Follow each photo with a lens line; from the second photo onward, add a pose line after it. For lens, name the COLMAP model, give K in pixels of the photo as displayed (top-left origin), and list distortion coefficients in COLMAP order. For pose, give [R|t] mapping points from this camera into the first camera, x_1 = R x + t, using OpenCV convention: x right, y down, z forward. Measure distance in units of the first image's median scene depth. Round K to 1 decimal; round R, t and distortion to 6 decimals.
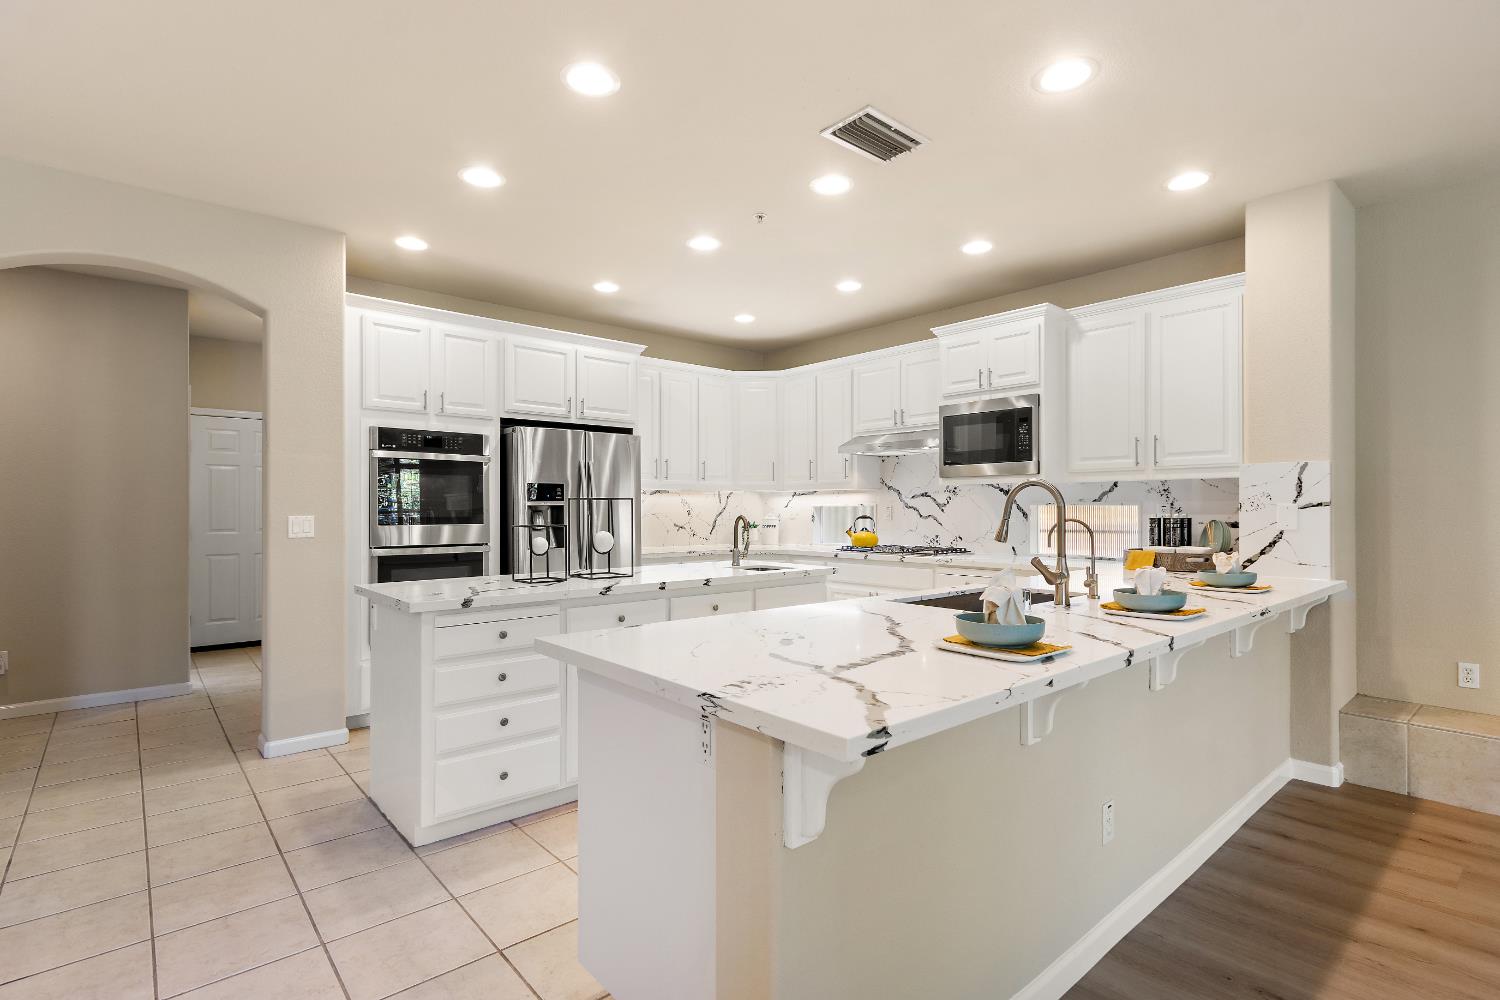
lens RADIAL K [[721.0, 0, 757.3], [0, 721.0, 503.9], [0, 0, 1]] dist [0.004196, 0.000803]
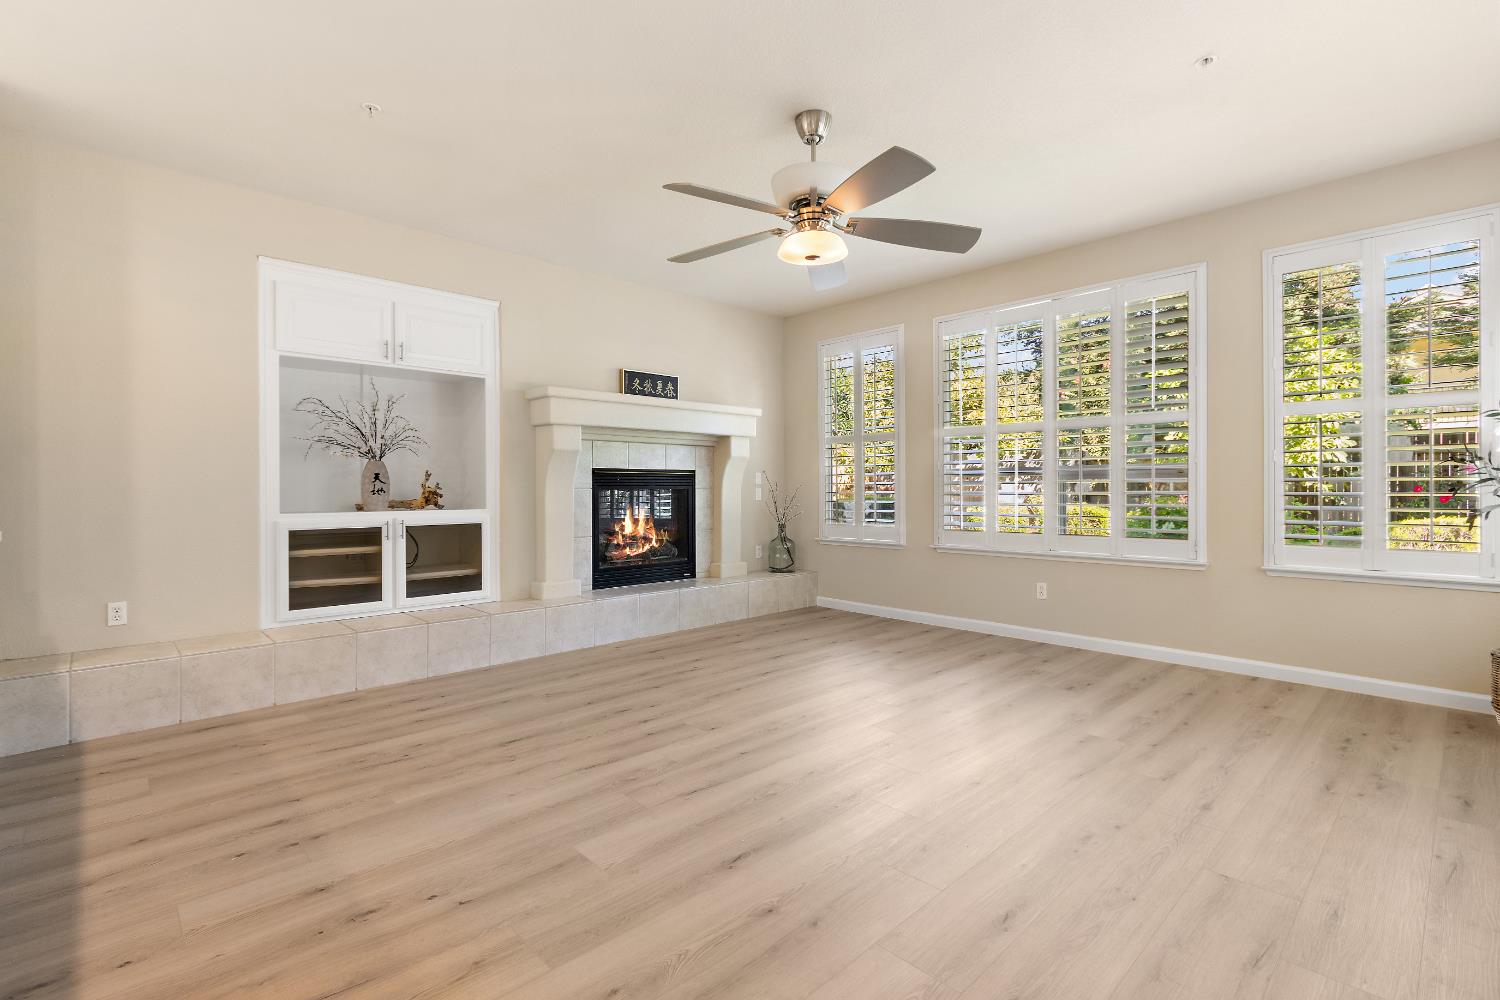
lens RADIAL K [[680.2, 0, 750.0], [0, 680.2, 494.2], [0, 0, 1]] dist [0.002778, -0.000461]
pose [[-0.042050, -0.006095, 0.999097, -0.055037], [-0.003690, 0.999976, 0.005945, 0.041730], [-0.999109, -0.003437, -0.042072, 0.088572]]
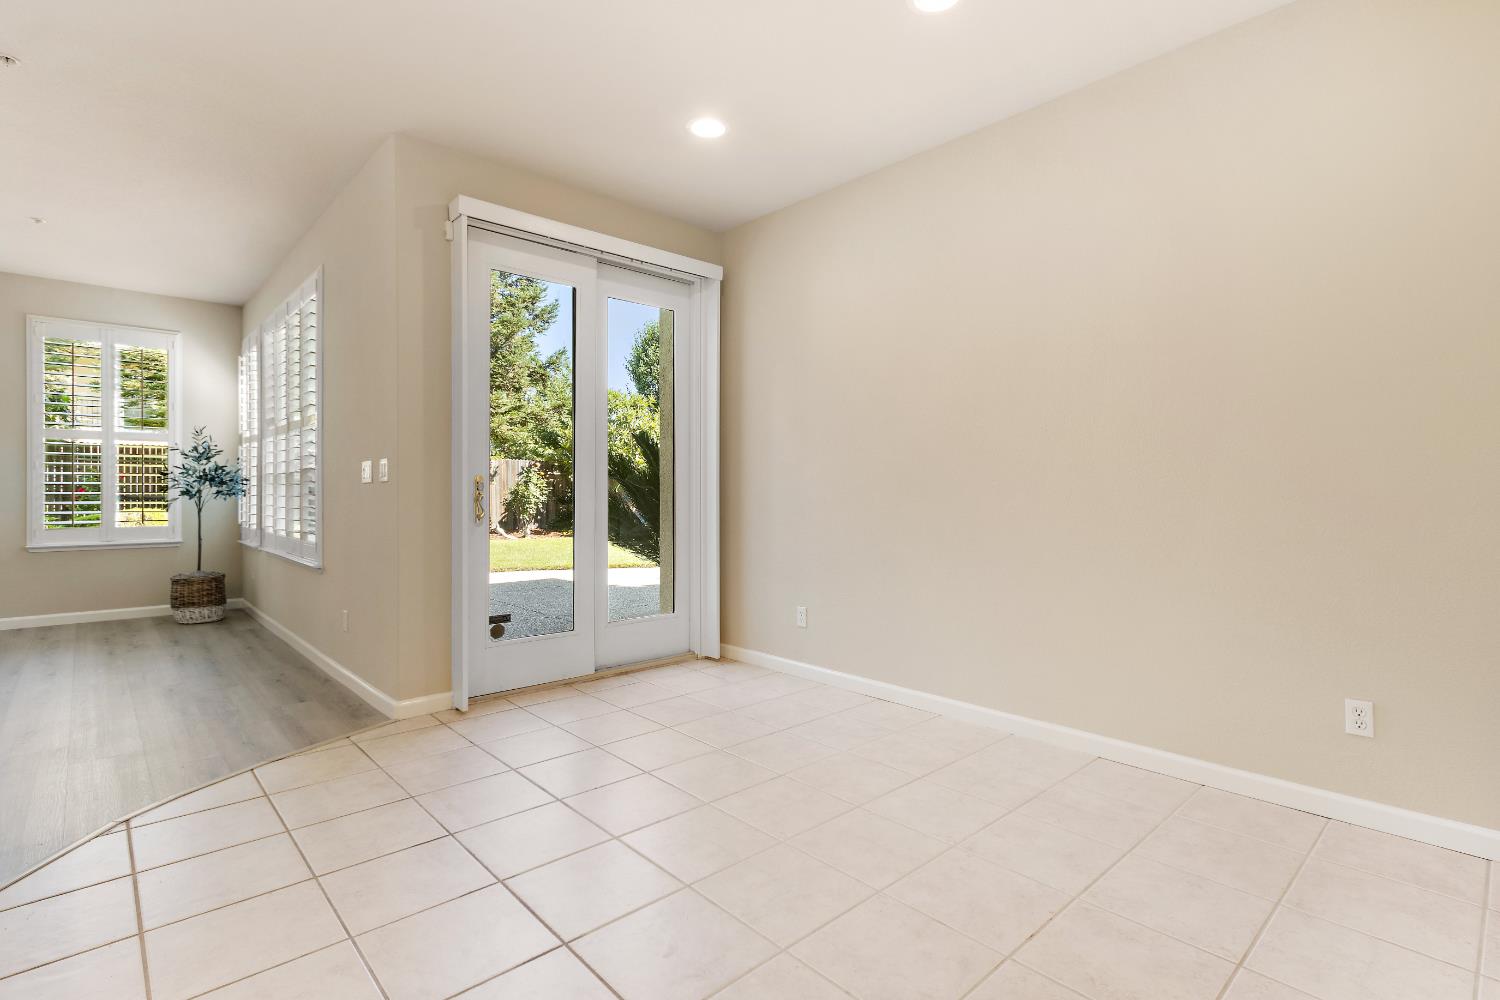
lens RADIAL K [[721.0, 0, 757.3], [0, 721.0, 503.9], [0, 0, 1]] dist [0.004196, 0.000803]
pose [[-0.999487, 0.004111, -0.031756, -0.612587], [0.003369, 0.999720, 0.023402, 0.033642], [0.031844, 0.023283, -0.999222, 0.939544]]
